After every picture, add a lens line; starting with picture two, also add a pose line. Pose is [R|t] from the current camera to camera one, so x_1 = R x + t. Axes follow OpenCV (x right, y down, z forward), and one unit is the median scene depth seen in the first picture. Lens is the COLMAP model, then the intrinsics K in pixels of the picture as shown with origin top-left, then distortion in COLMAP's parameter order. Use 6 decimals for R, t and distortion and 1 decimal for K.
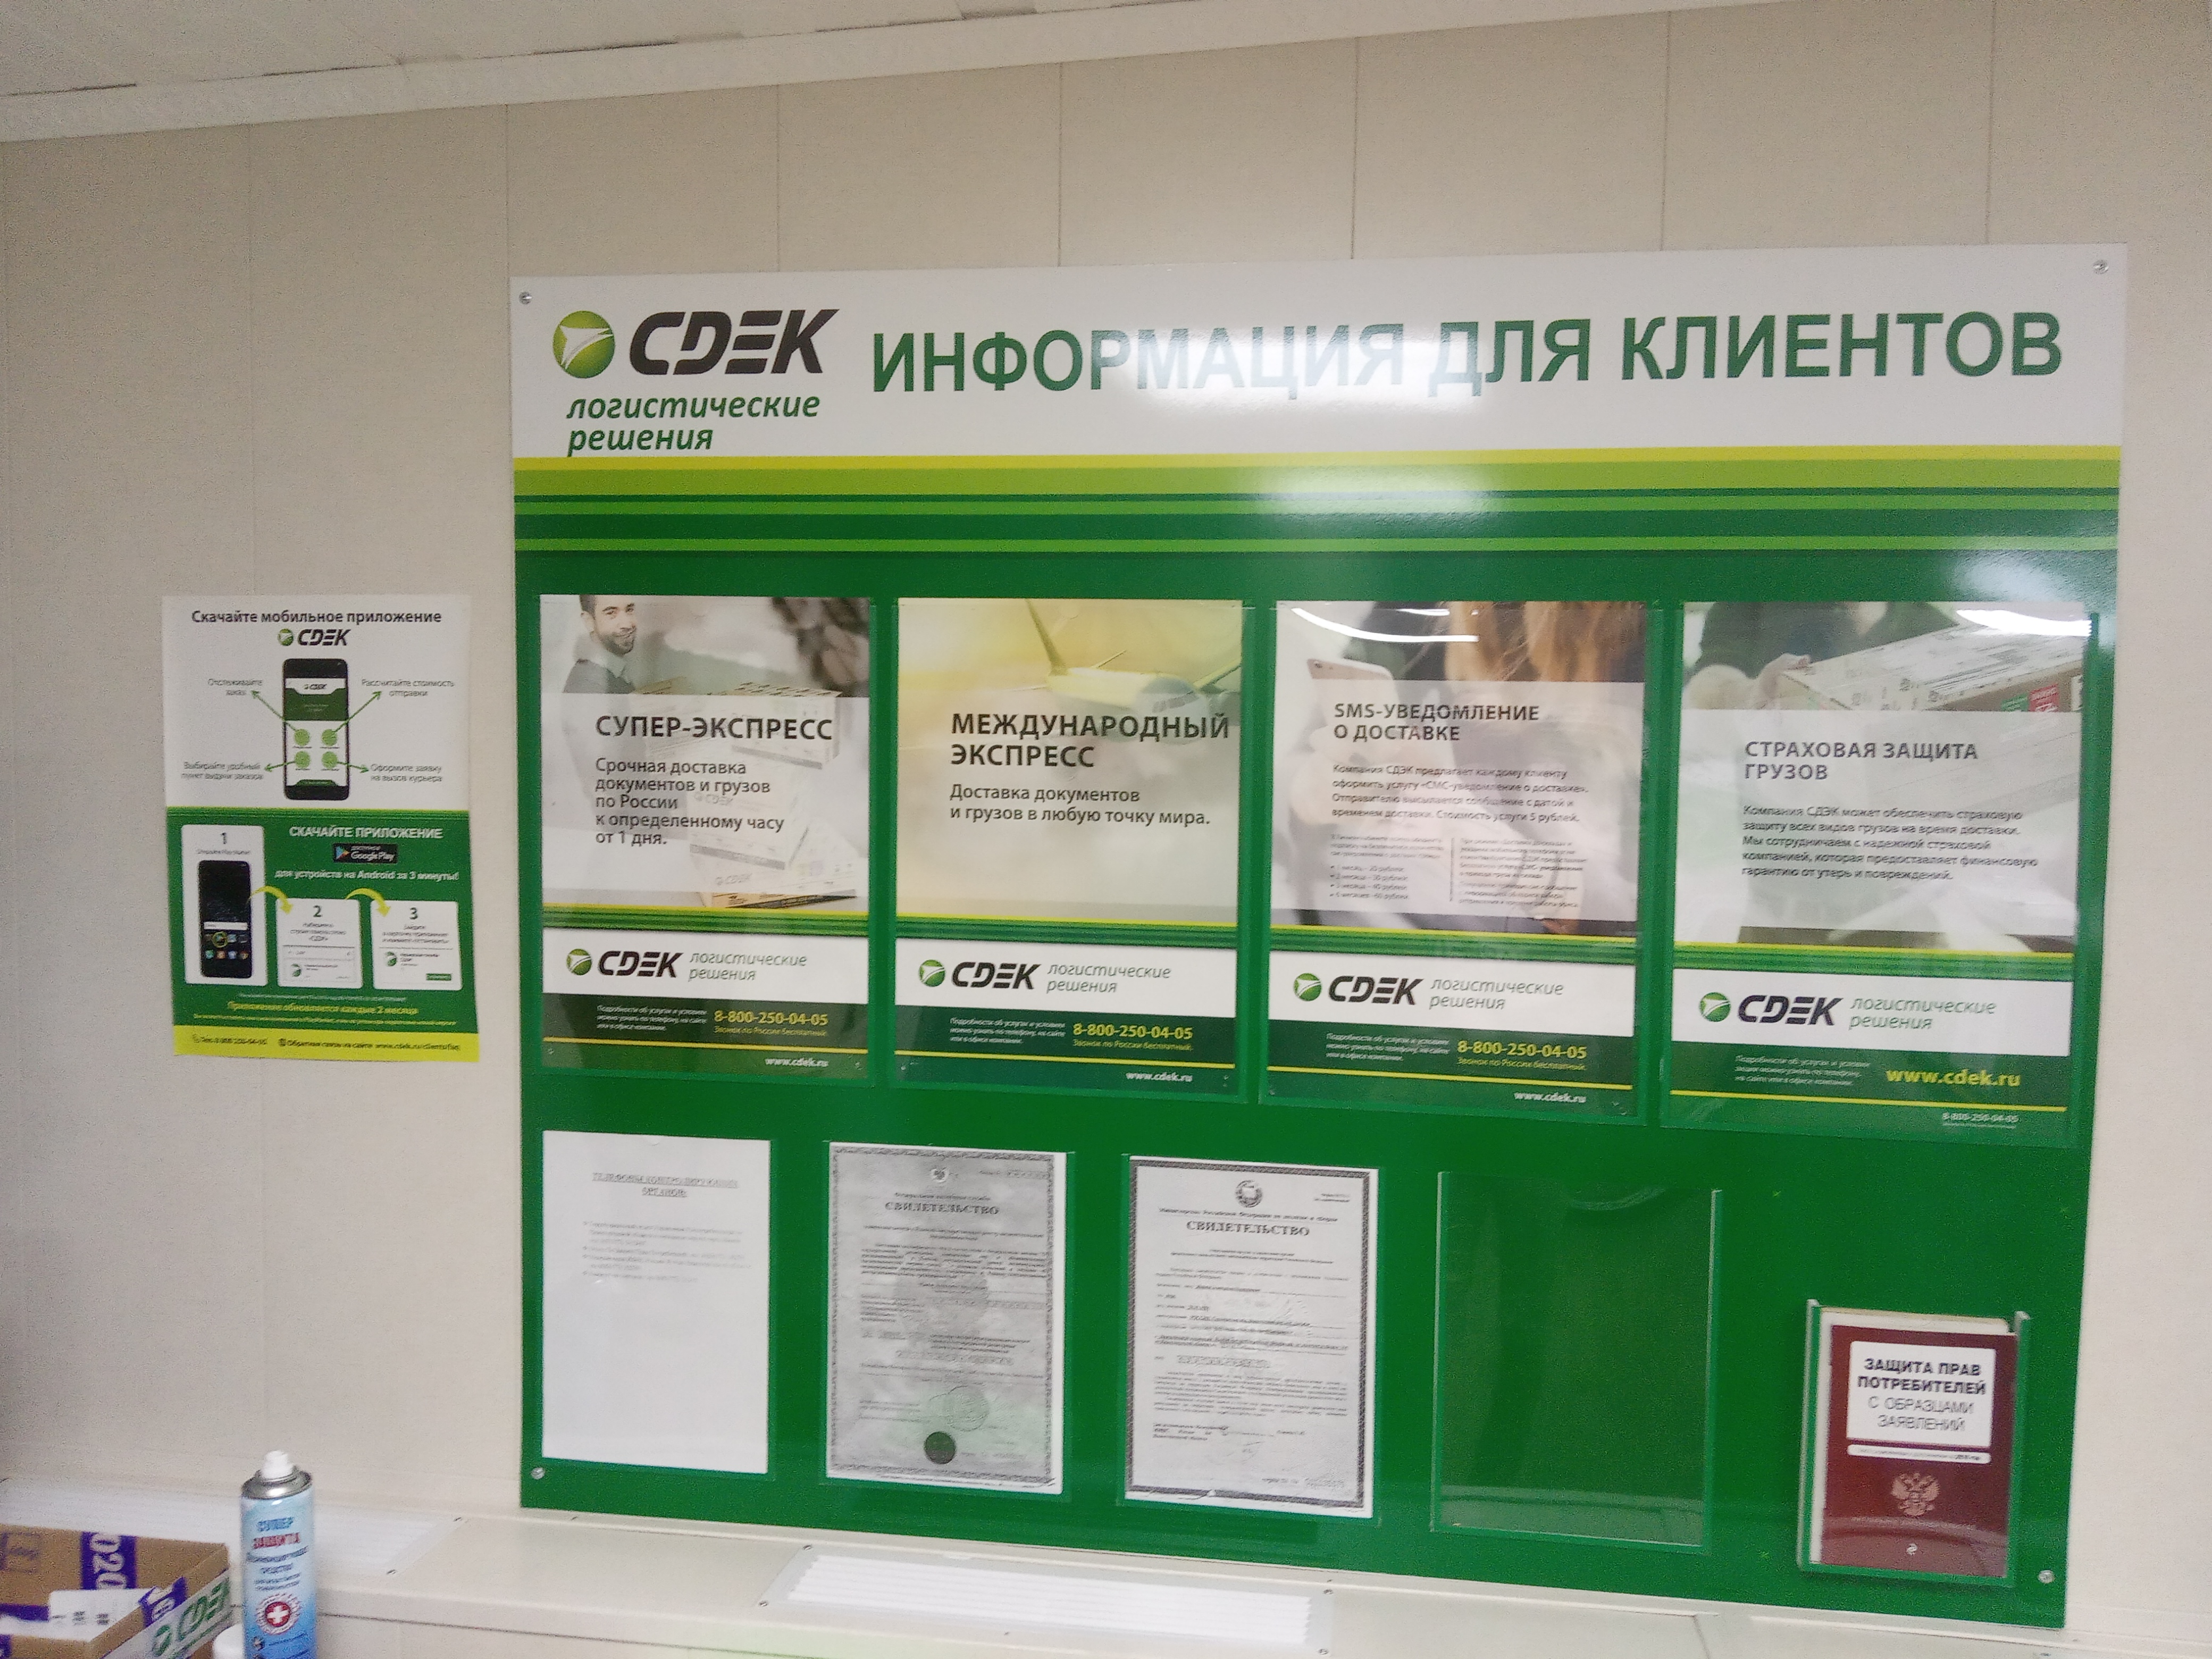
lens RADIAL K [[1746.7, 0, 1110.4], [0, 1746.7, 852.7], [0, 0, 1]] dist [0.072797, -0.104609]
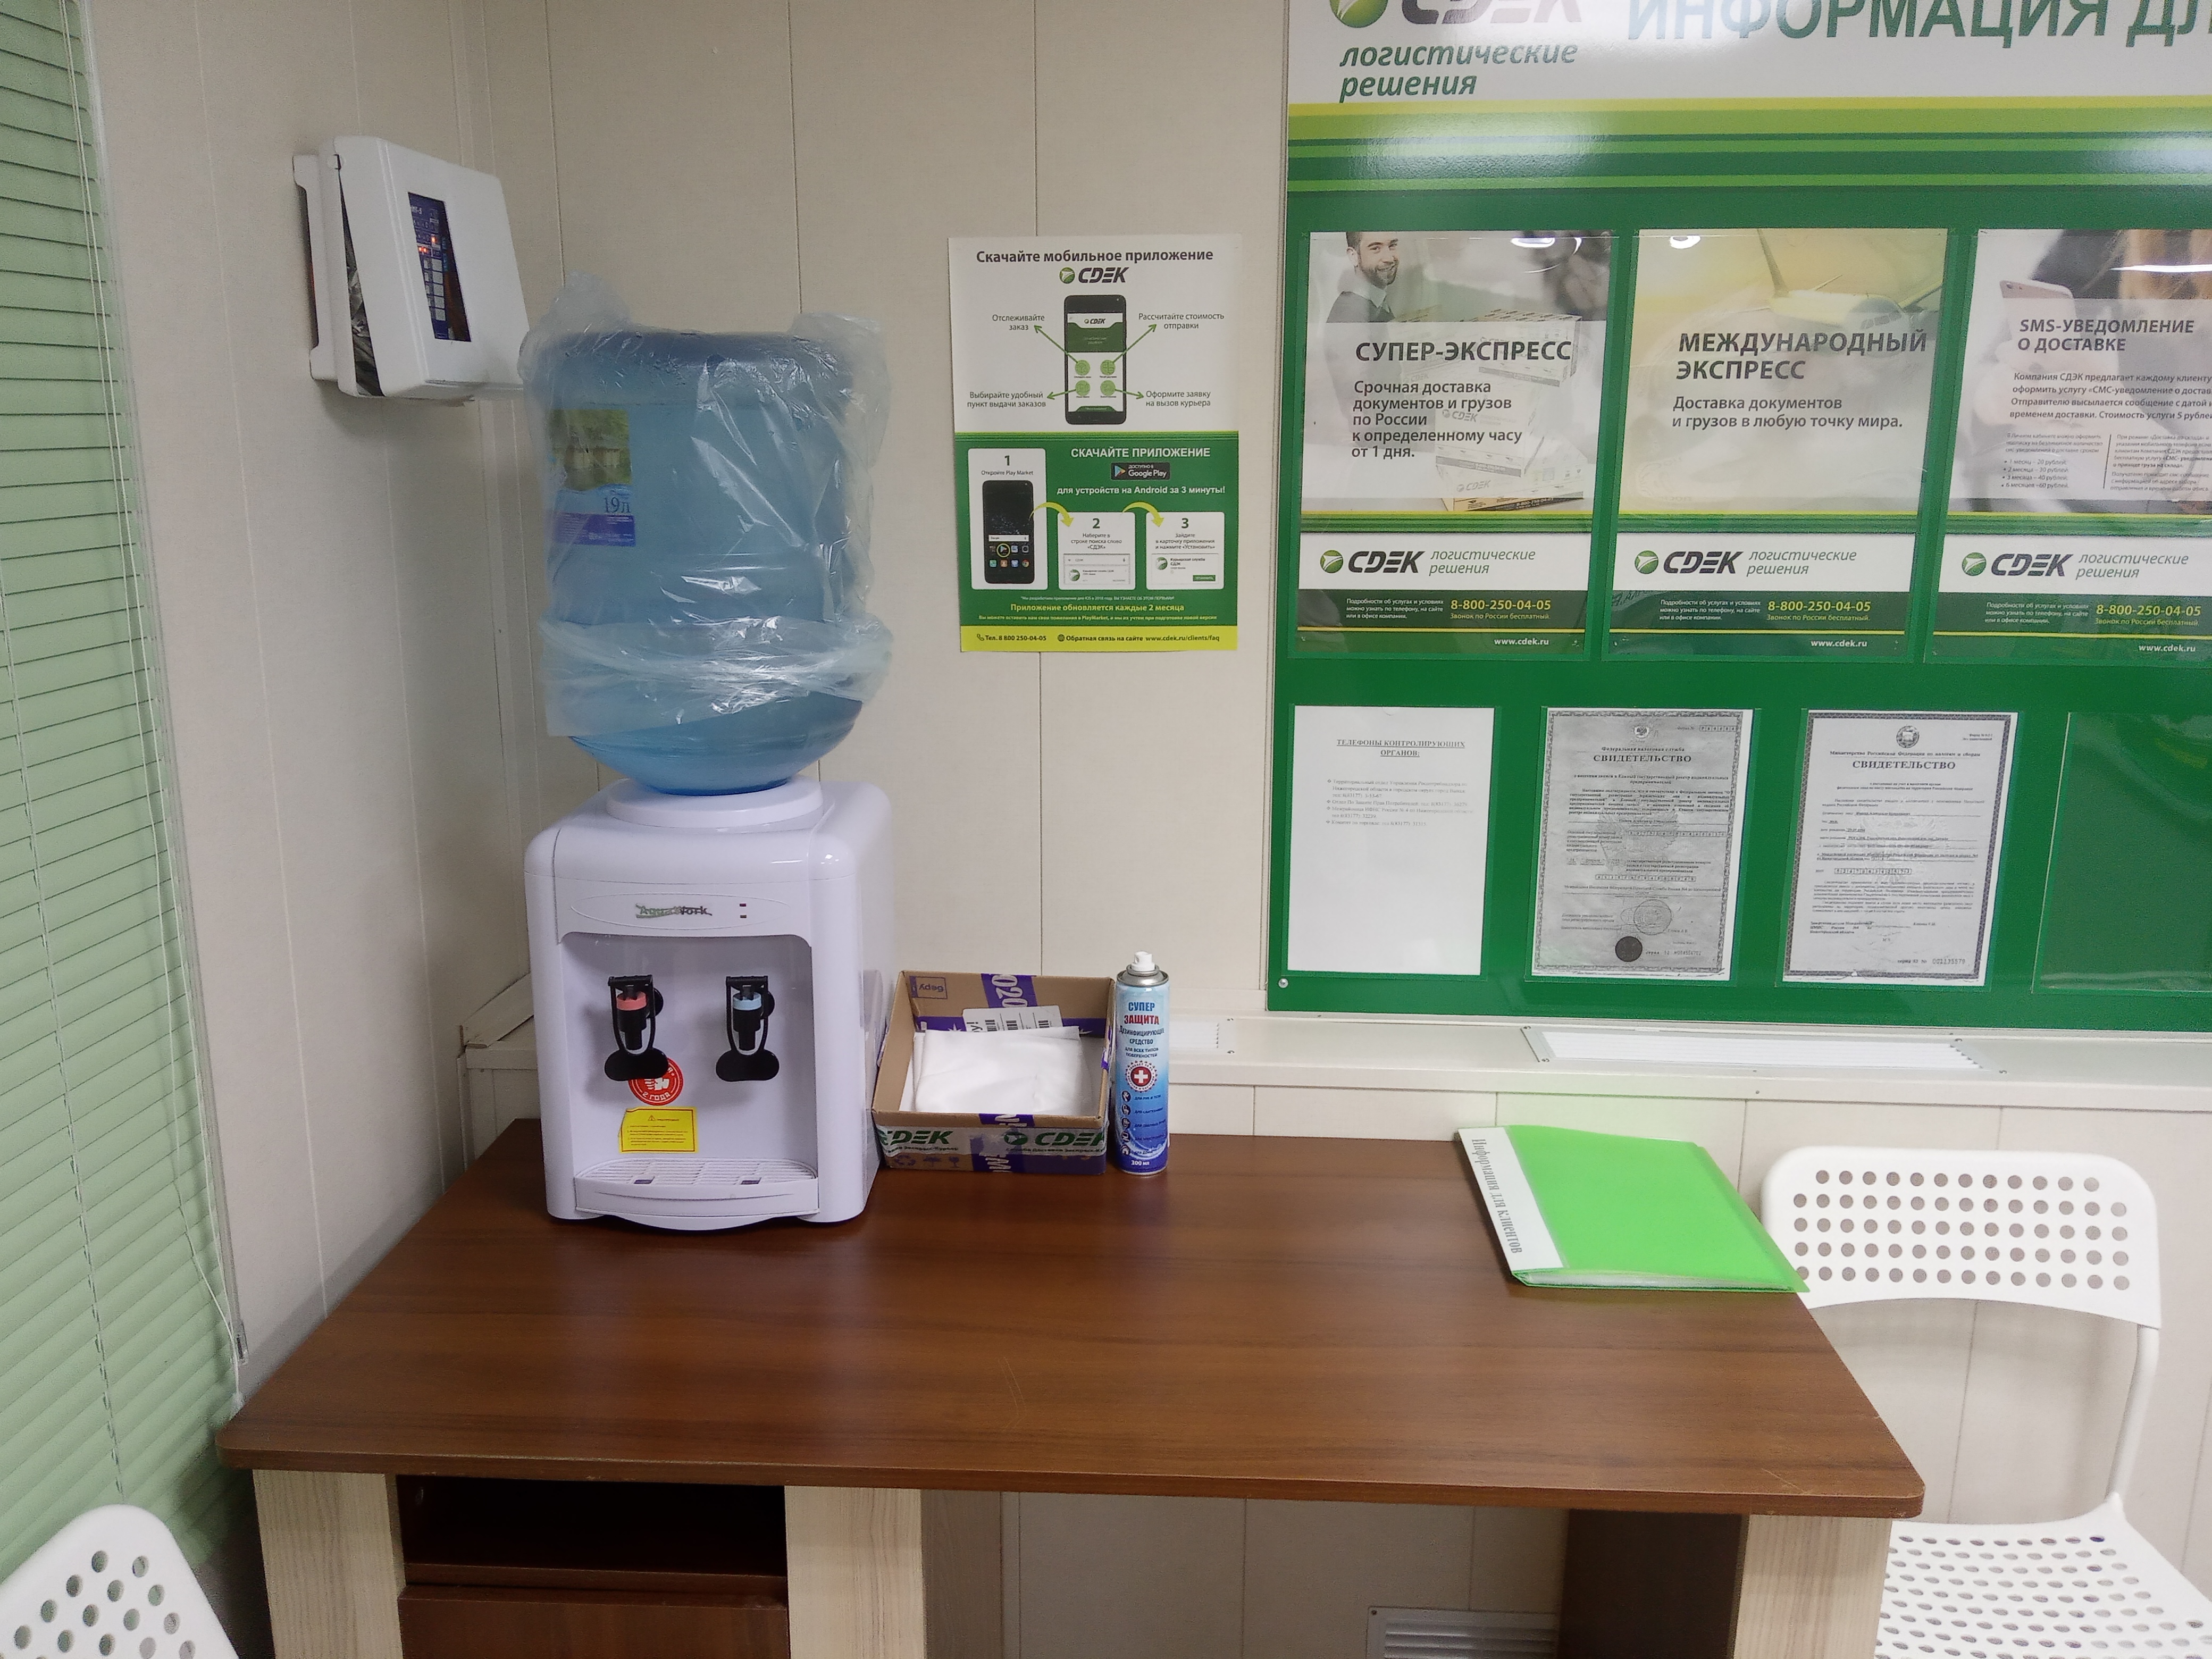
lens RADIAL K [[1746.7, 0, 1094.1], [0, 1746.7, 850.7], [0, 0, 1]] dist [0.072797, -0.104609]
pose [[0.997022, -0.030824, 0.070691, -0.563637], [0.017621, 0.983453, 0.180304, 0.039152], [-0.075079, -0.178522, 0.981067, -0.179963]]
